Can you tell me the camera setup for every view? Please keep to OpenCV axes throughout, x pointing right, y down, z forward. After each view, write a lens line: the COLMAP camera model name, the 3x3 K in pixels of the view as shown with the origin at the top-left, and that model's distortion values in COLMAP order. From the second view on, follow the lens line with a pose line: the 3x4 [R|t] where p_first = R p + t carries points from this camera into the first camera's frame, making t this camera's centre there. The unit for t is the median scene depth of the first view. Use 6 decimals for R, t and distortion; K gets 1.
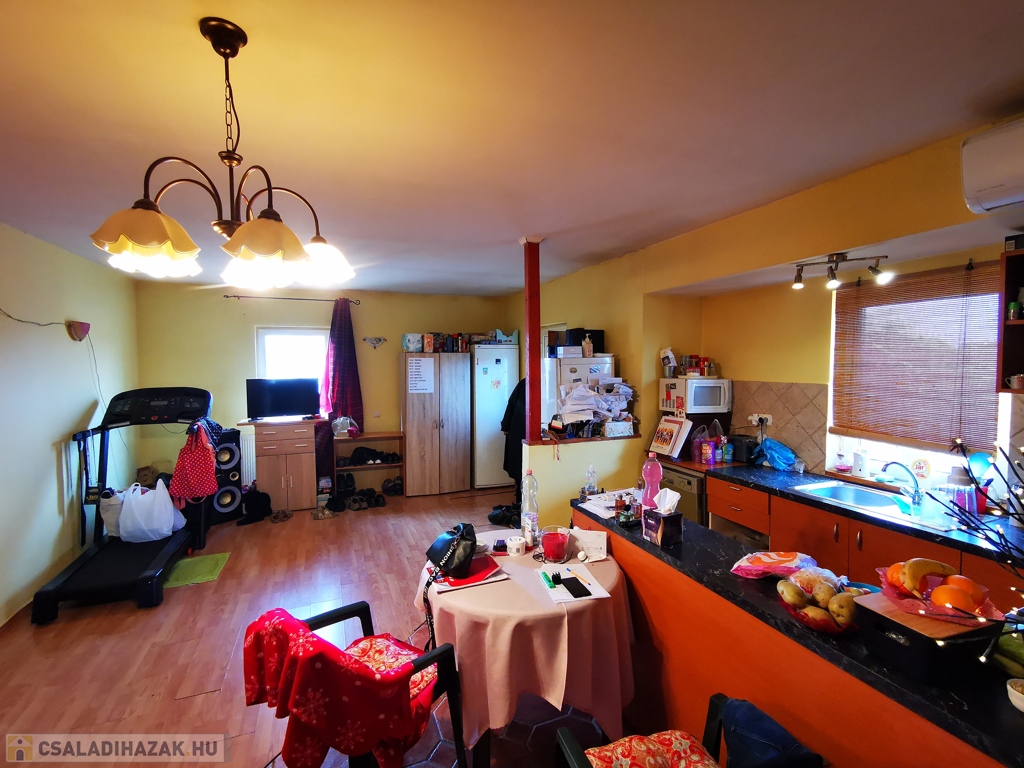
lens RADIAL K [[474.7, 0, 510.2], [0, 474.7, 384.2], [0, 0, 1]] dist [0.014934, -0.008980]
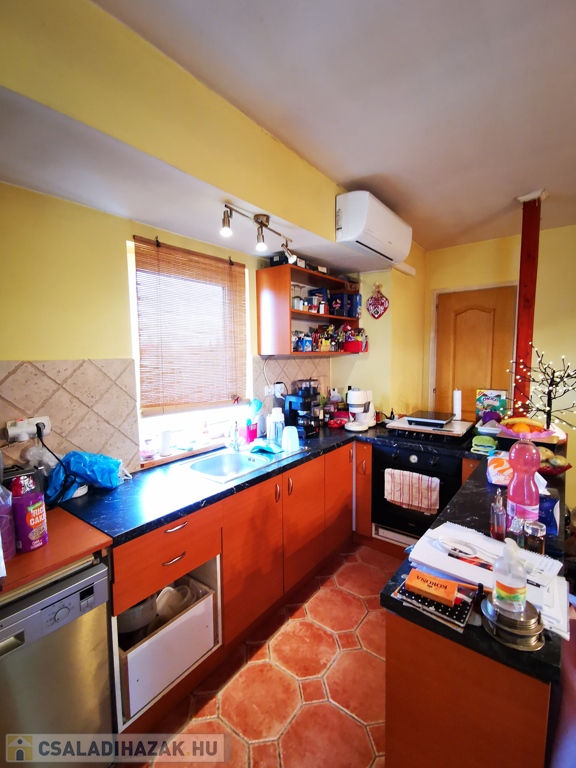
lens RADIAL K [[356.0, 0, 290.0], [0, 356.0, 383.7], [0, 0, 1]] dist [0.014934, -0.008980]
pose [[-0.513881, -0.061390, 0.855662, 0.005970], [0.054669, 0.993065, 0.104081, -0.003618], [-0.856118, 0.100263, -0.506961, 0.627955]]
